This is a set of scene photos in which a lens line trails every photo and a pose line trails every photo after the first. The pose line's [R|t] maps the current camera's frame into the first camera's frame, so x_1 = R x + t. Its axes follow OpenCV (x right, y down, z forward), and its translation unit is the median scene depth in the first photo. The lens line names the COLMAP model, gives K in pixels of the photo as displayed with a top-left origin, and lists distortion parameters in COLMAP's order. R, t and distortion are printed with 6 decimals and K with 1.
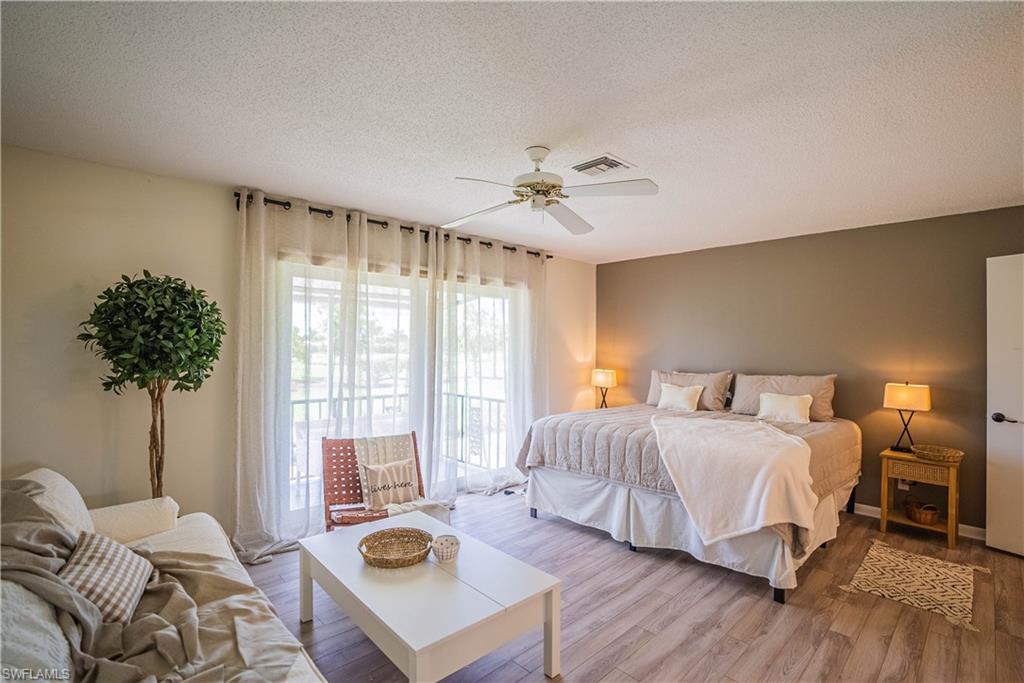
lens RADIAL K [[470.7, 0, 514.2], [0, 470.7, 350.0], [0, 0, 1]] dist [-0.047451, 0.012890]
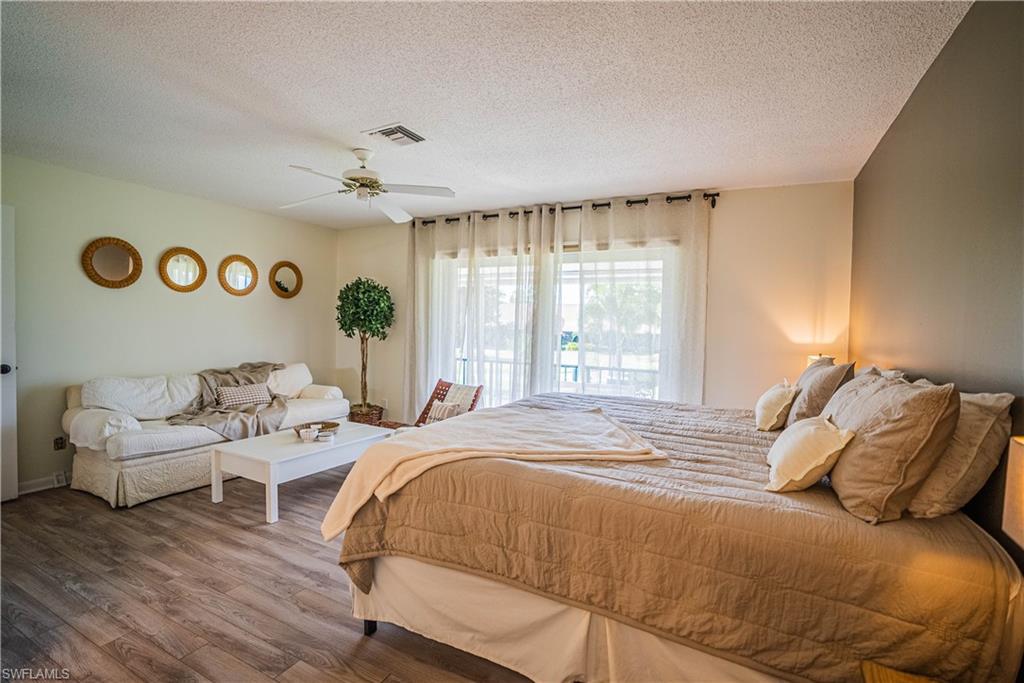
lens RADIAL K [[470.7, 0, 514.8], [0, 470.7, 344.0], [0, 0, 1]] dist [-0.047451, 0.012890]
pose [[0.332866, 0.038513, -0.942187, 0.970043], [-0.026553, 0.999152, 0.031461, 0.027807], [0.942600, 0.014545, 0.333606, 0.684868]]
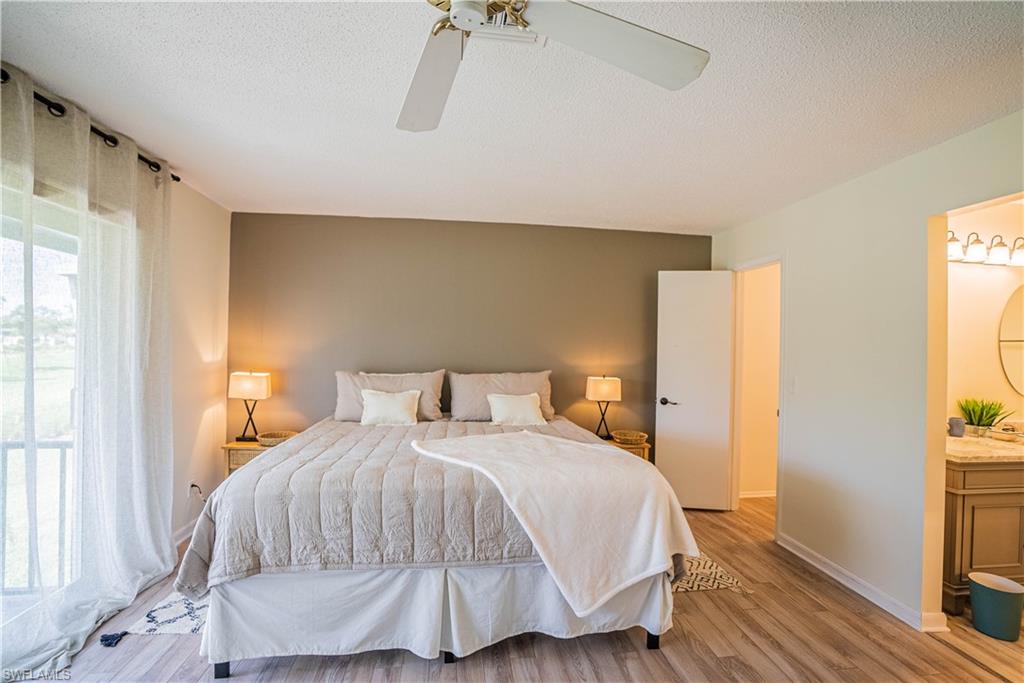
lens RADIAL K [[470.7, 0, 511.4], [0, 470.7, 345.0], [0, 0, 1]] dist [-0.047451, 0.012890]
pose [[0.594510, 0.000779, 0.804088, -0.184005], [-0.010374, 0.999924, 0.006701, -0.008589], [-0.804021, -0.012326, 0.594473, 0.504183]]
